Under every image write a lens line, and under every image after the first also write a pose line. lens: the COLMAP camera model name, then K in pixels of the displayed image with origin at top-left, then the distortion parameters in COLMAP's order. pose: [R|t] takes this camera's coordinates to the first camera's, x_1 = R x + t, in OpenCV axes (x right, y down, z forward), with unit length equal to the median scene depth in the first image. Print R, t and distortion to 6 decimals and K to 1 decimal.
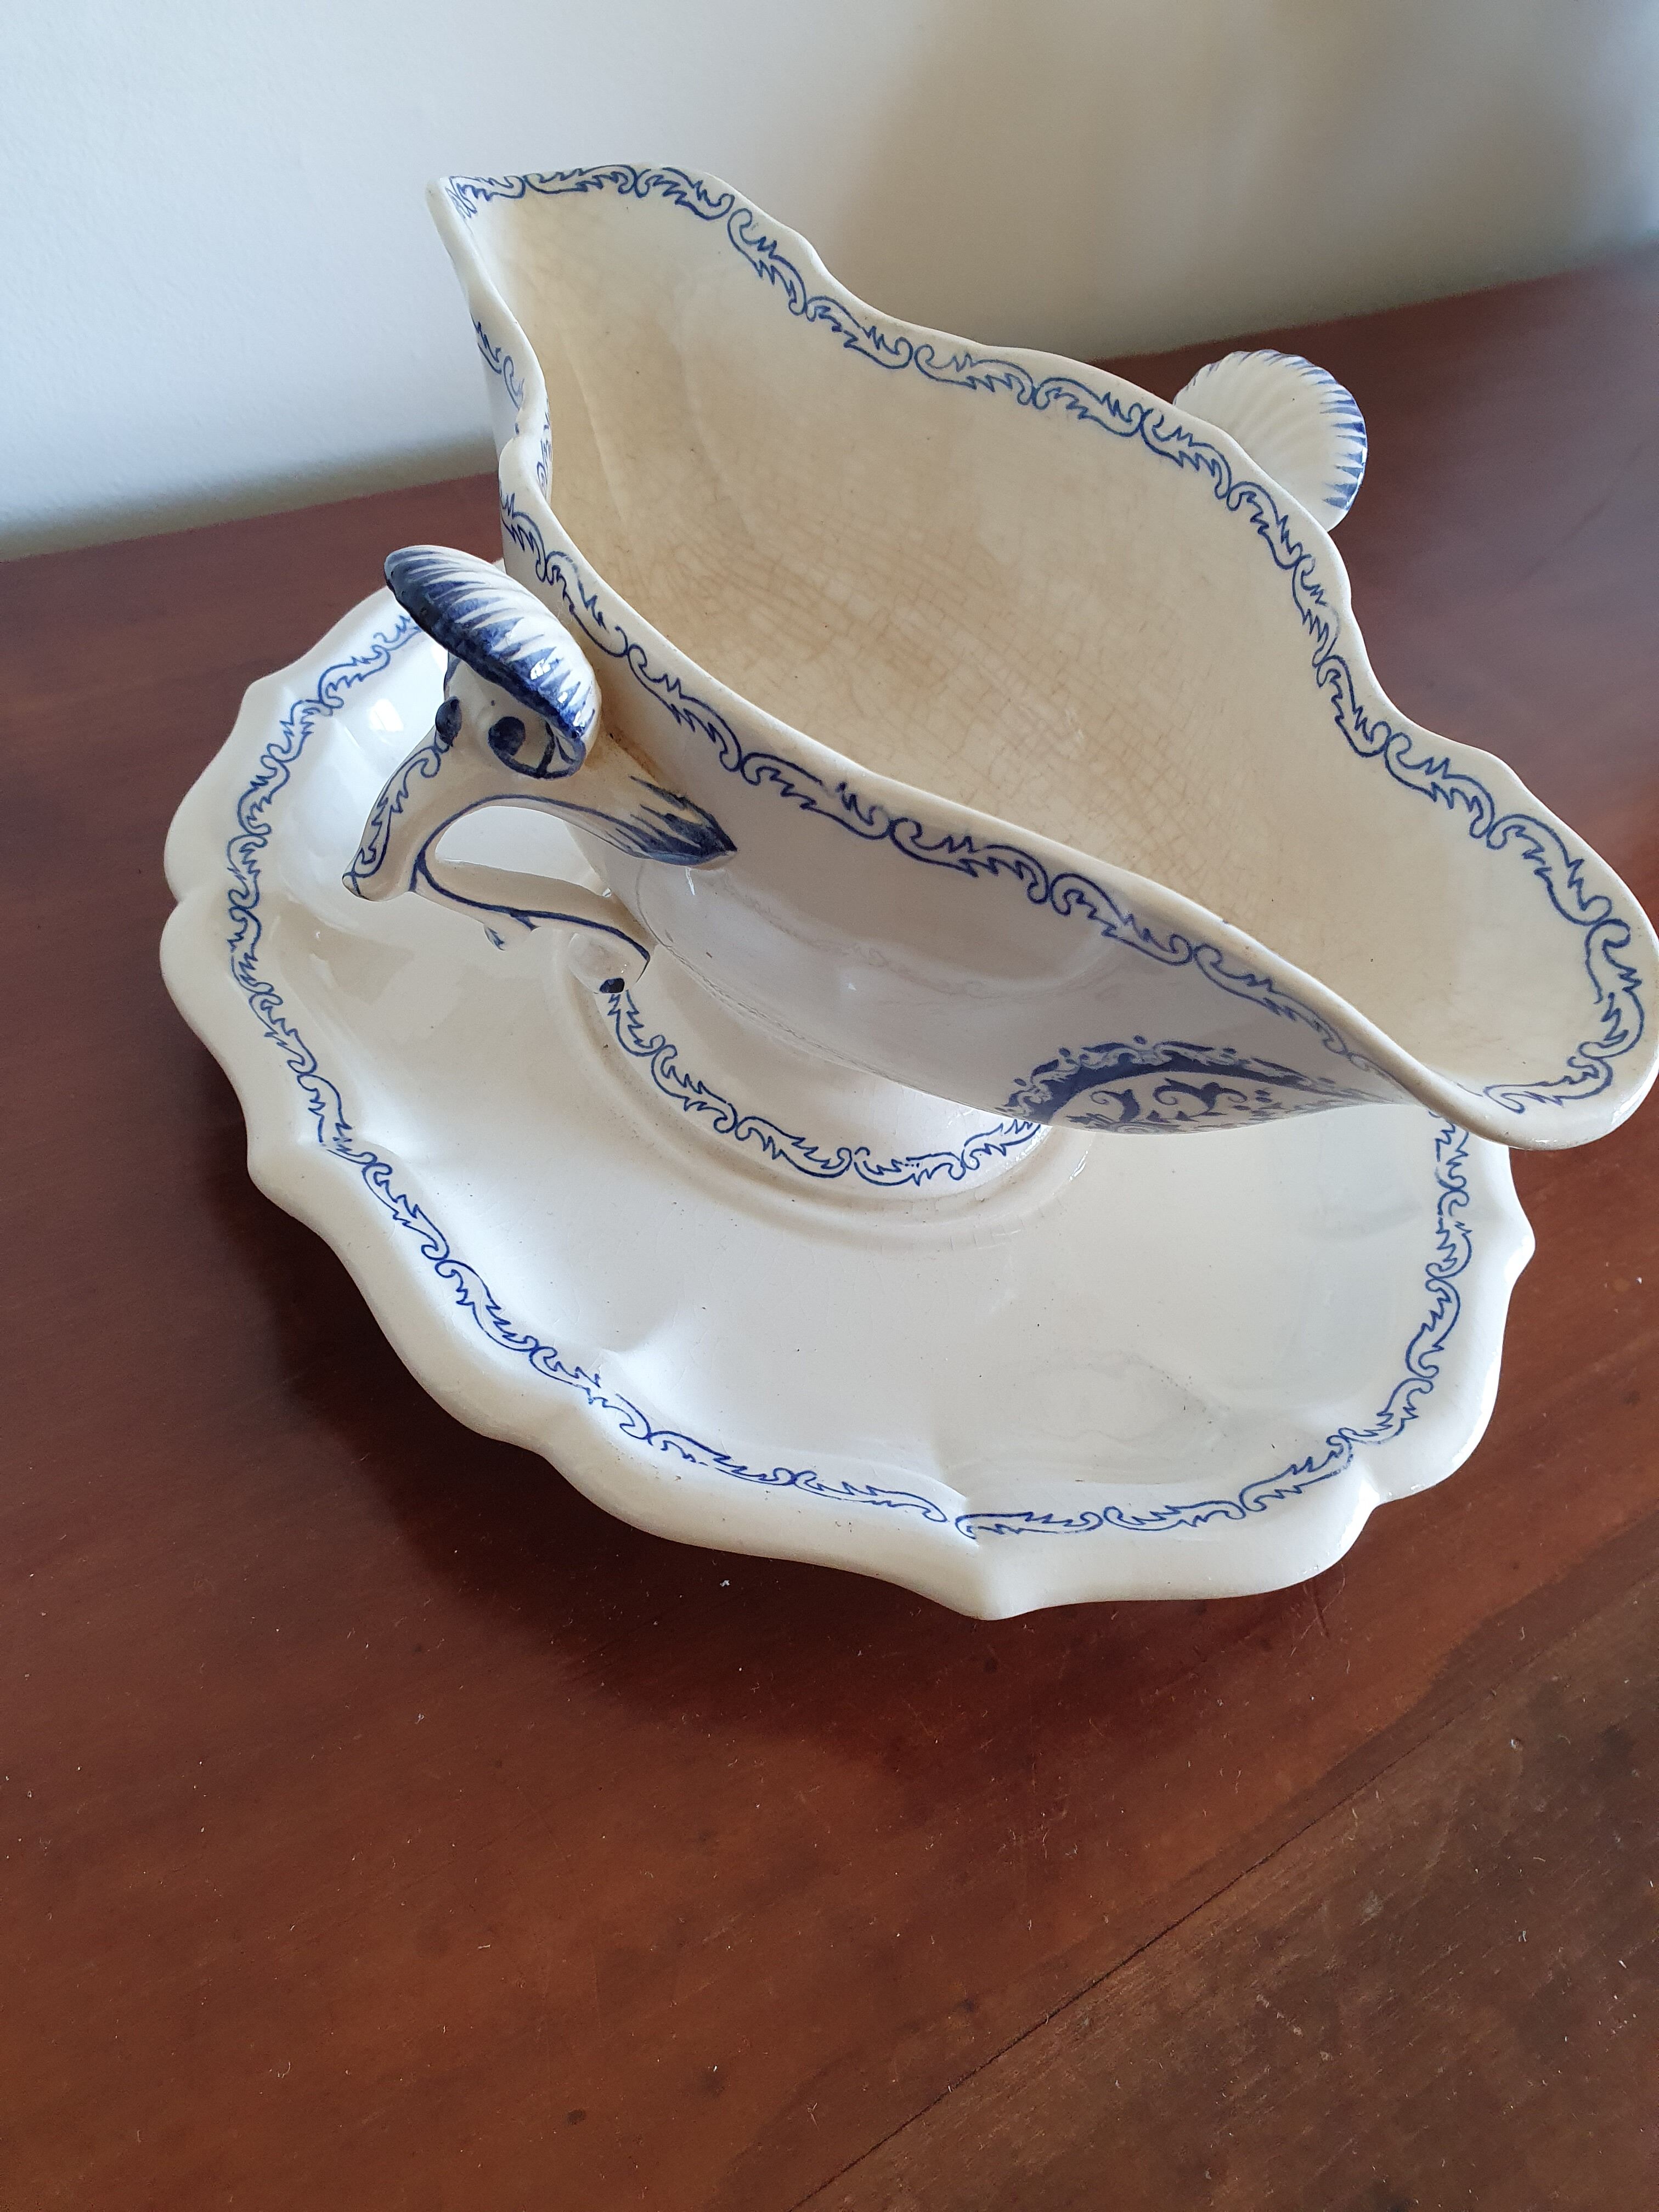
lens RADIAL K [[1686.3, 0, 790.9], [0, 1686.3, 1105.2], [0, 0, 1]] dist [-0.002431, 0.004034]
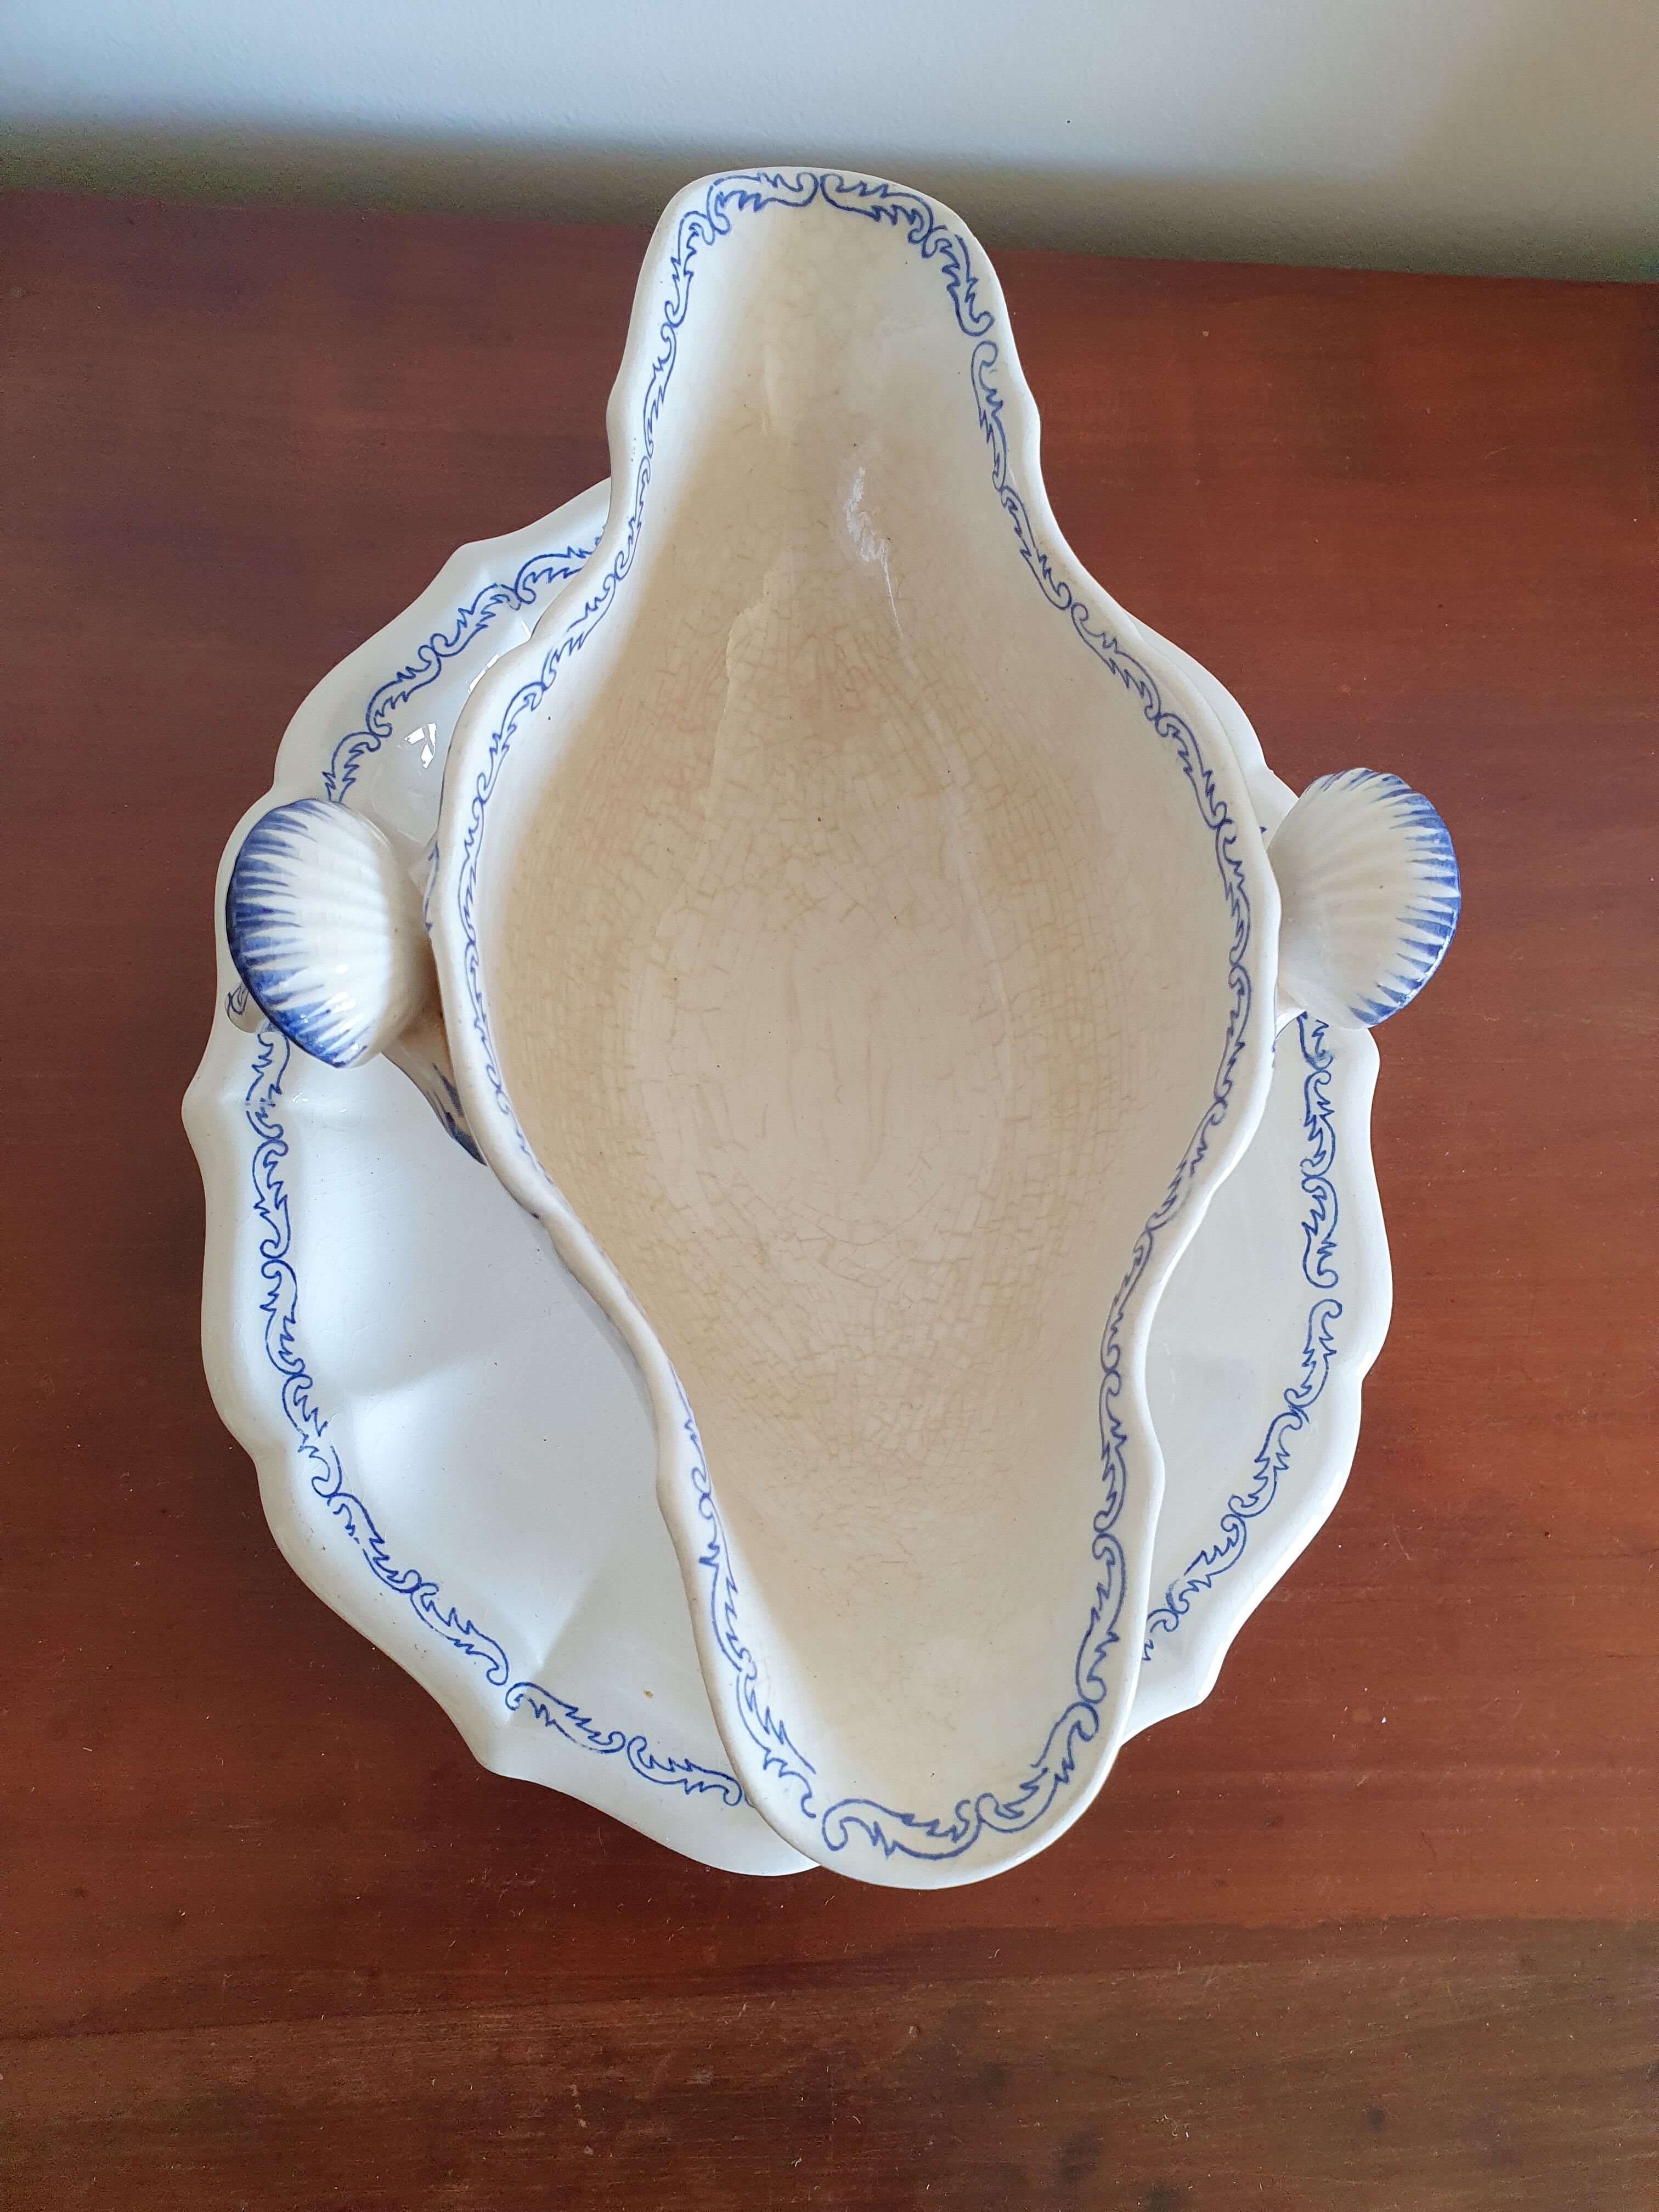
lens RADIAL K [[1668.5, 0, 829.5], [0, 1668.5, 1106.0], [0, 0, 1]] dist [0.015363, -0.001019]
pose [[0.858505, 0.478628, -0.184077, 0.268960], [-0.380055, 0.834850, 0.398225, -0.564783], [0.344279, -0.271919, 0.898628, 0.100454]]
